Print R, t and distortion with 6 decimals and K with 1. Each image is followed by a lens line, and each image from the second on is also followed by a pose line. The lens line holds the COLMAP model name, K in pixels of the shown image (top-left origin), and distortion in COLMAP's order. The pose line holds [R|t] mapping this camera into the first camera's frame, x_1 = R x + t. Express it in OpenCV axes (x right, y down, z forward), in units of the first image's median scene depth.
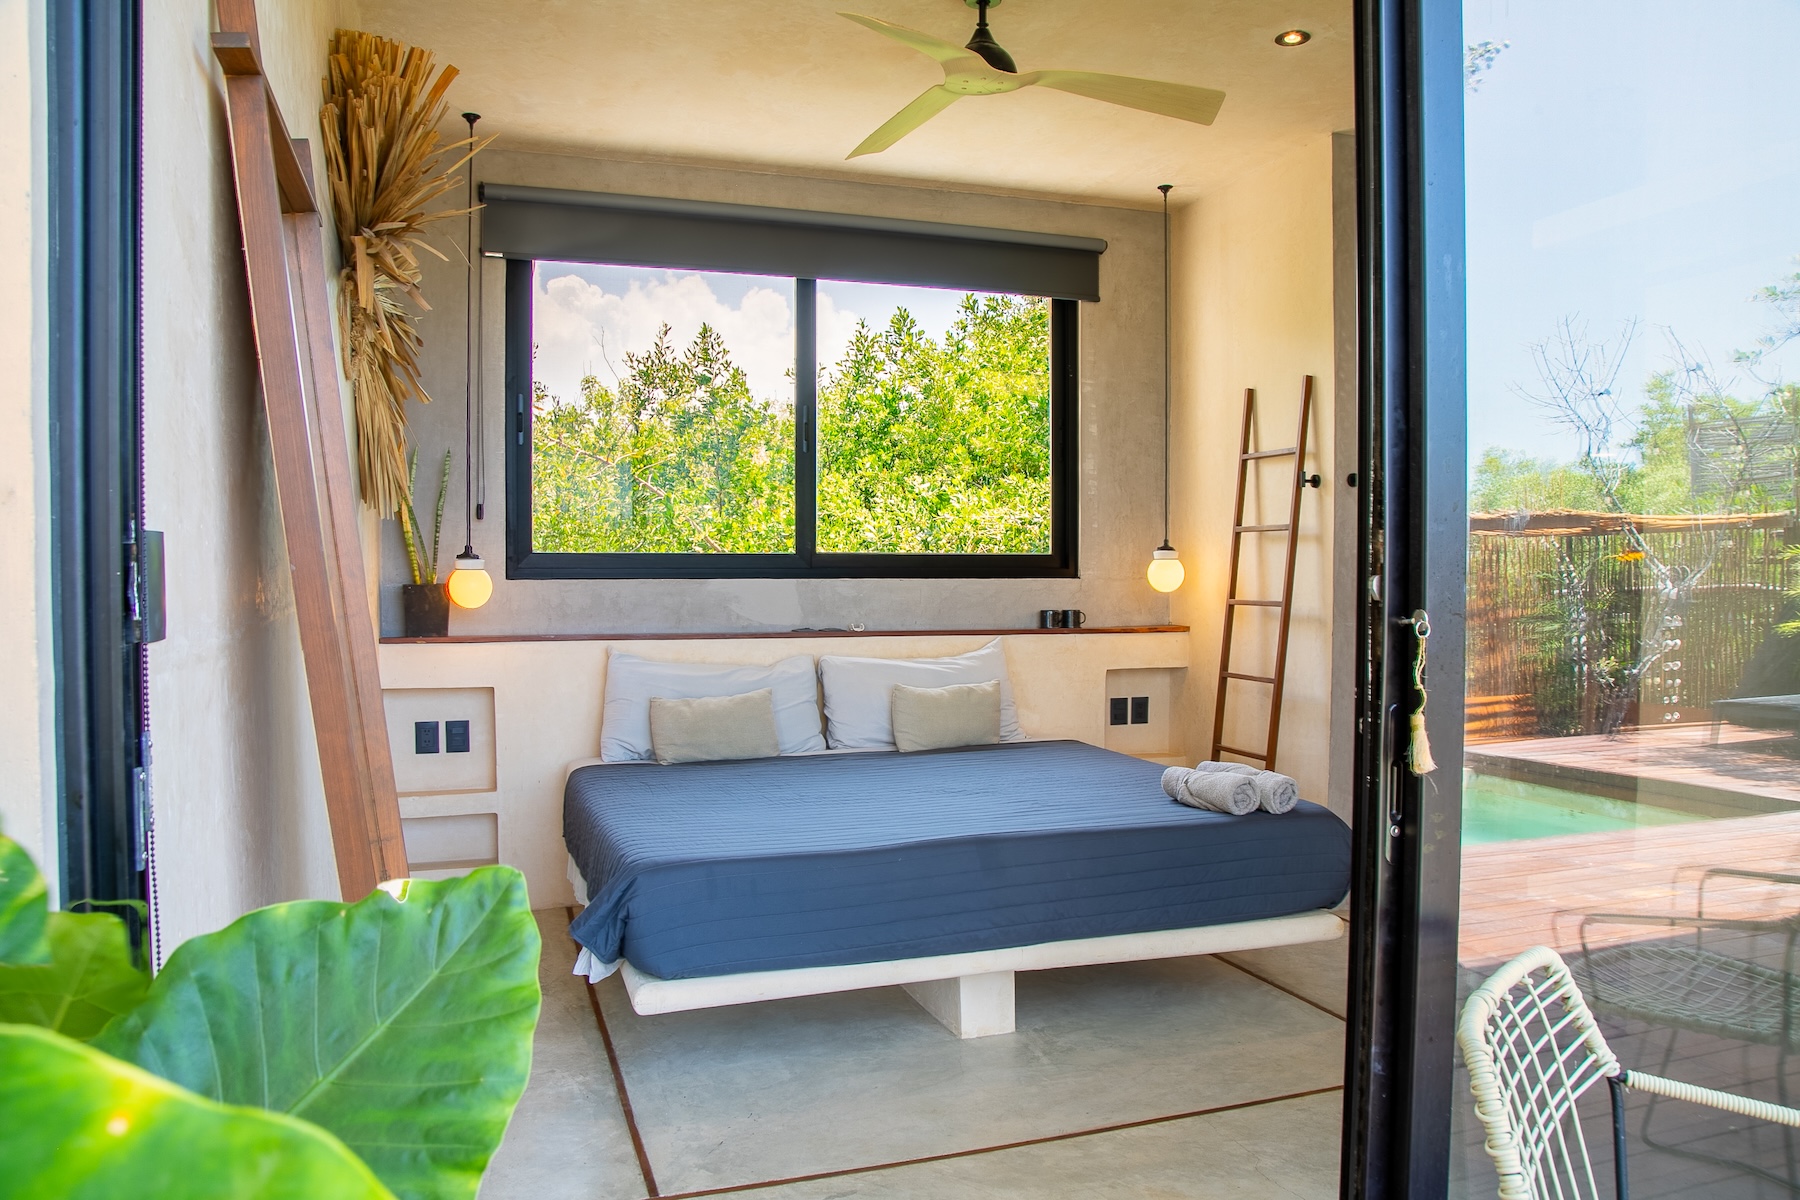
lens RADIAL K [[1260.3, 0, 908.2], [0, 1260.3, 601.2], [0, 0, 1]] dist [-0.115164, 0.065538]
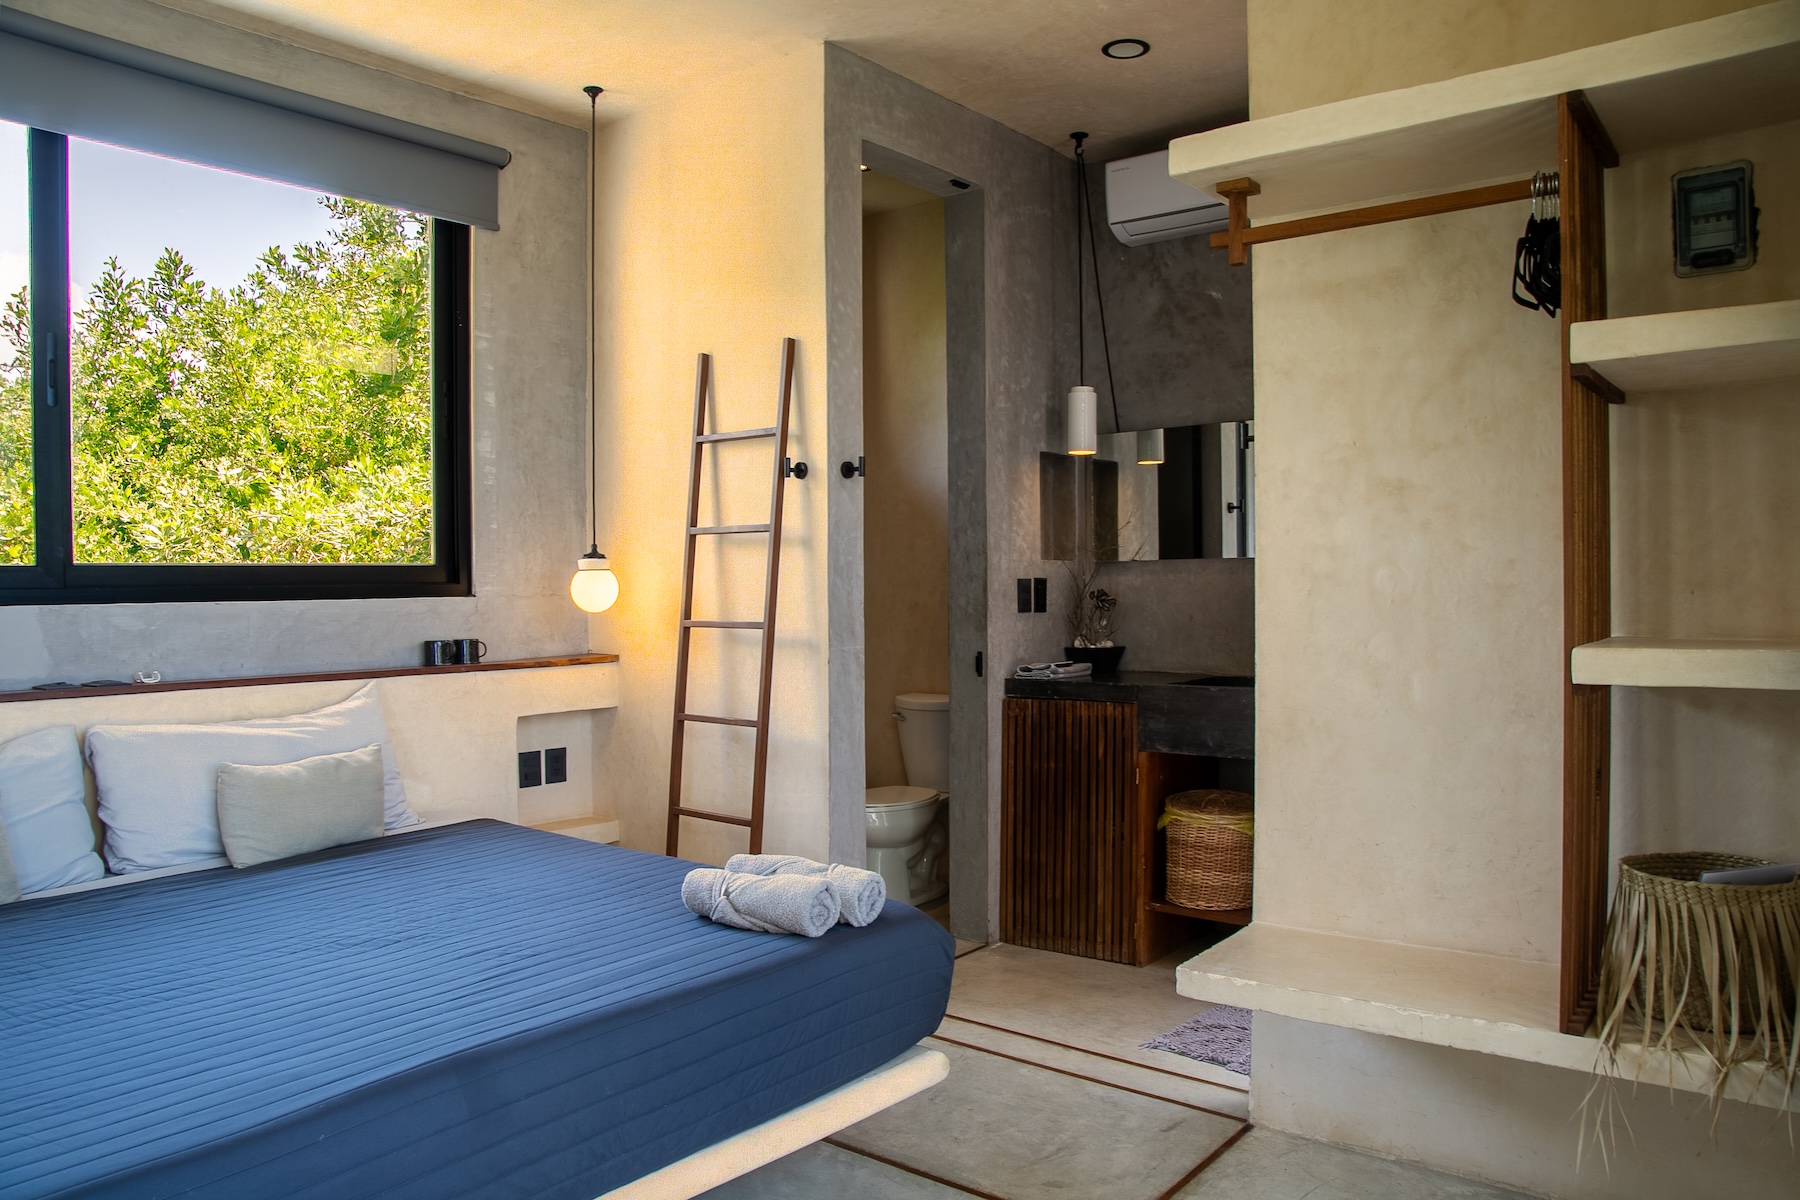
lens RADIAL K [[1260.3, 0, 912.9], [0, 1260.3, 603.8], [0, 0, 1]] dist [-0.115164, 0.065538]
pose [[0.848375, -0.019471, 0.529037, -0.035755], [0.022595, 0.999745, 0.000560, -0.008756], [-0.528913, 0.011479, 0.848598, 0.244199]]
